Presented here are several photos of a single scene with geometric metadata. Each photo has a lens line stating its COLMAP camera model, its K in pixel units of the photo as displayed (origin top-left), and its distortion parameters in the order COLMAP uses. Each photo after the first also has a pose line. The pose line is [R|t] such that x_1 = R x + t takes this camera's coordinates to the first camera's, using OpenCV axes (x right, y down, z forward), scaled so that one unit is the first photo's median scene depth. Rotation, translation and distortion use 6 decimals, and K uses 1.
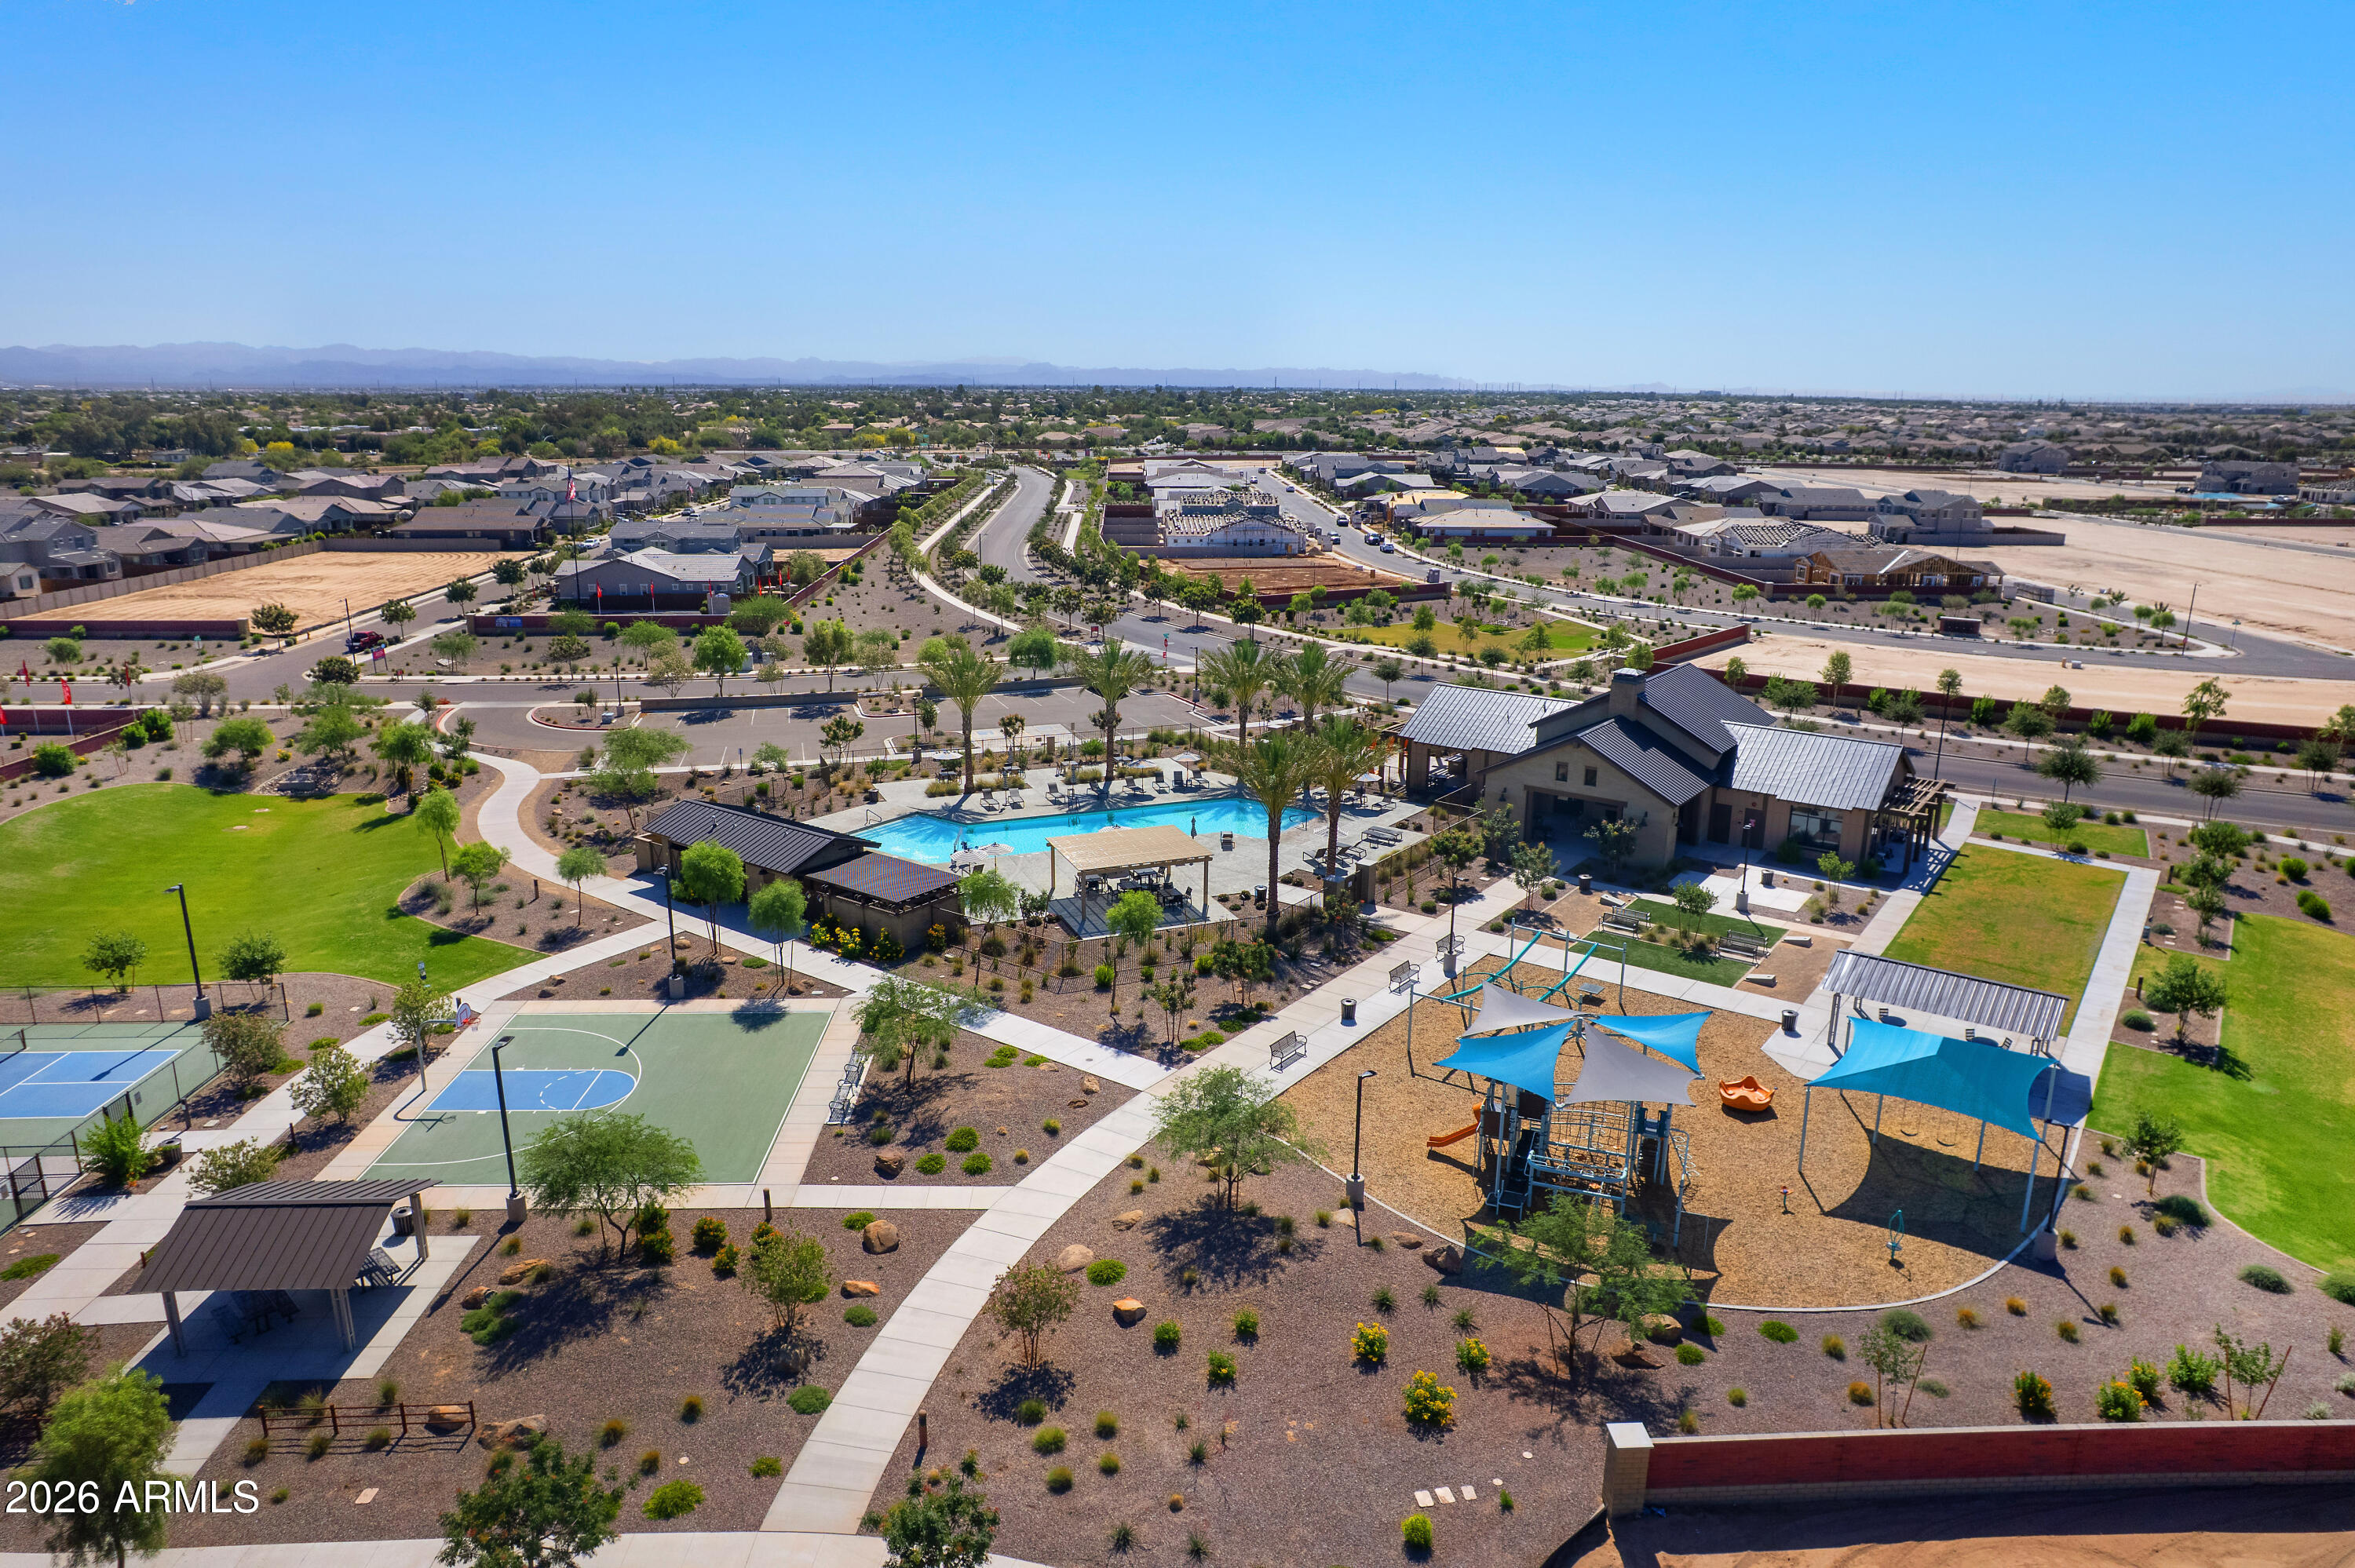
lens RADIAL K [[1502.0, 0, 1177.5], [0, 1502.0, 784.0], [0, 0, 1]] dist [-0.072263, 0.066282]
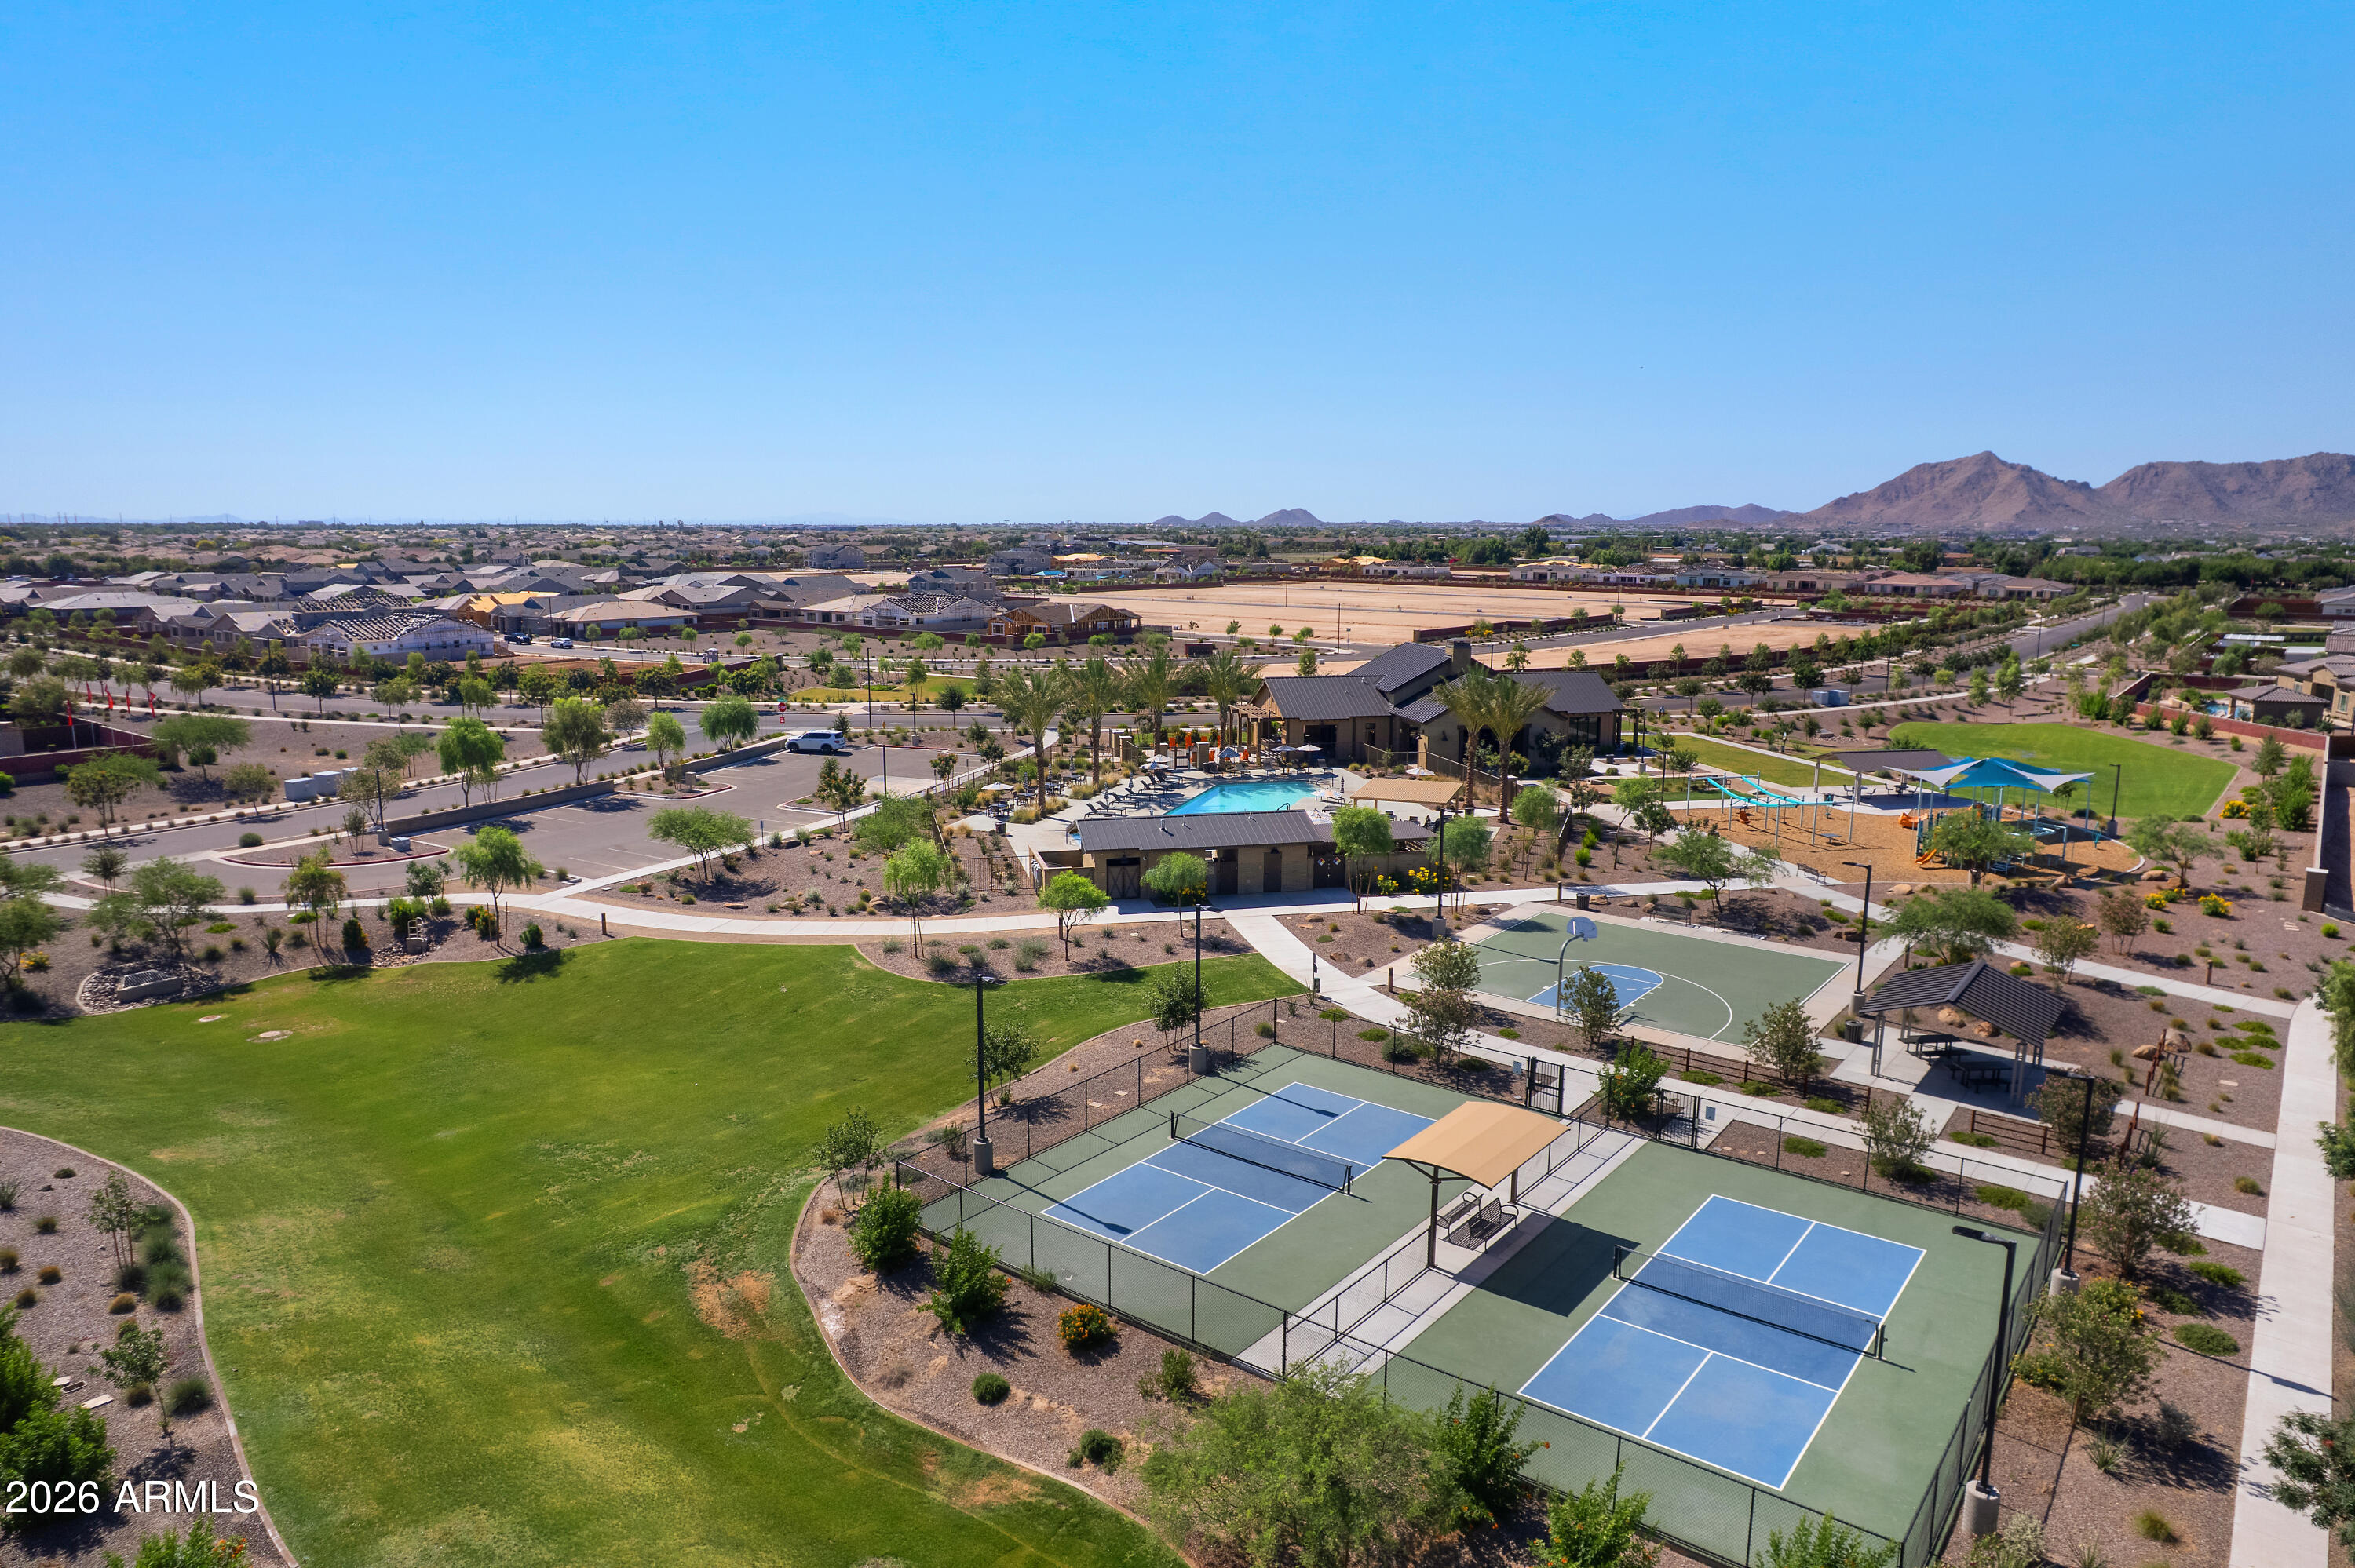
lens RADIAL K [[1502.0, 0, 1177.5], [0, 1502.0, 784.0], [0, 0, 1]] dist [-0.072263, 0.066282]
pose [[0.641097, -0.131110, 0.756178, -1.124376], [0.194009, 0.980984, 0.005604, -0.005020], [-0.742533, 0.143113, 0.654342, 0.386228]]
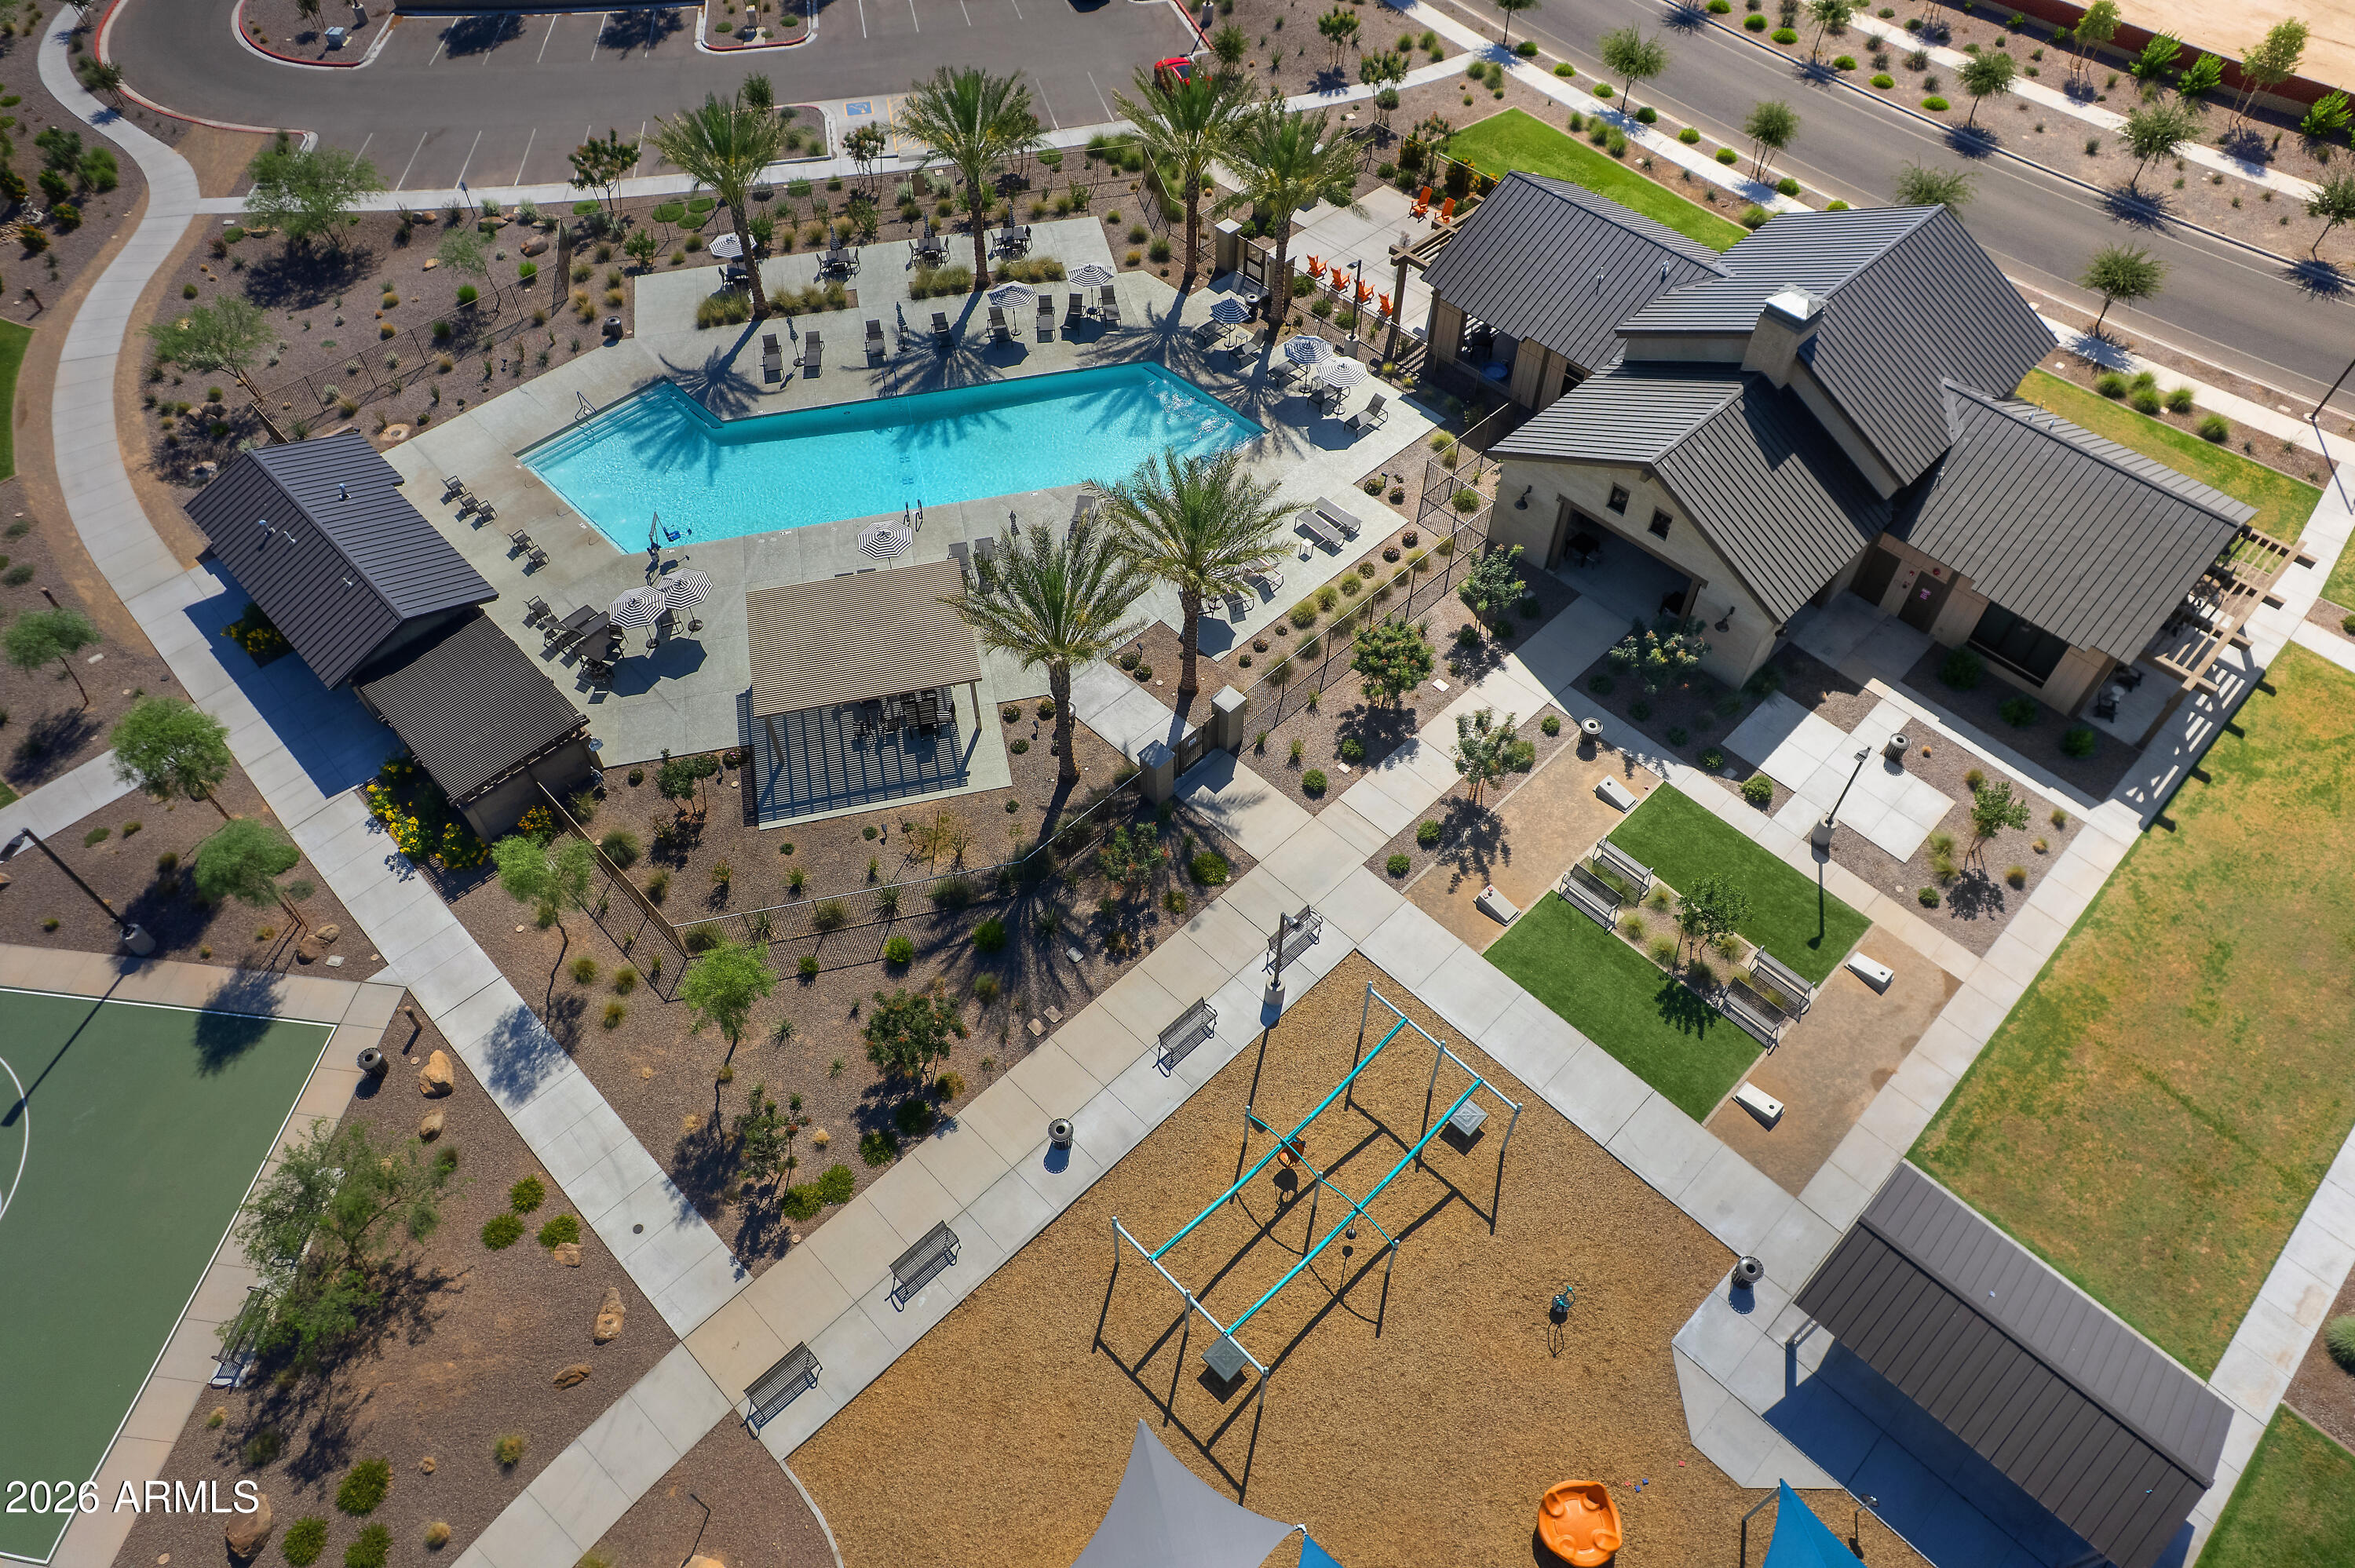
lens RADIAL K [[1502.0, 0, 1177.5], [0, 1502.0, 784.0], [0, 0, 1]] dist [-0.072263, 0.066282]
pose [[0.987810, 0.118952, -0.100404, 0.184973], [-0.034329, 0.795606, 0.604841, -0.320890], [0.151829, -0.594022, 0.789991, 0.514548]]
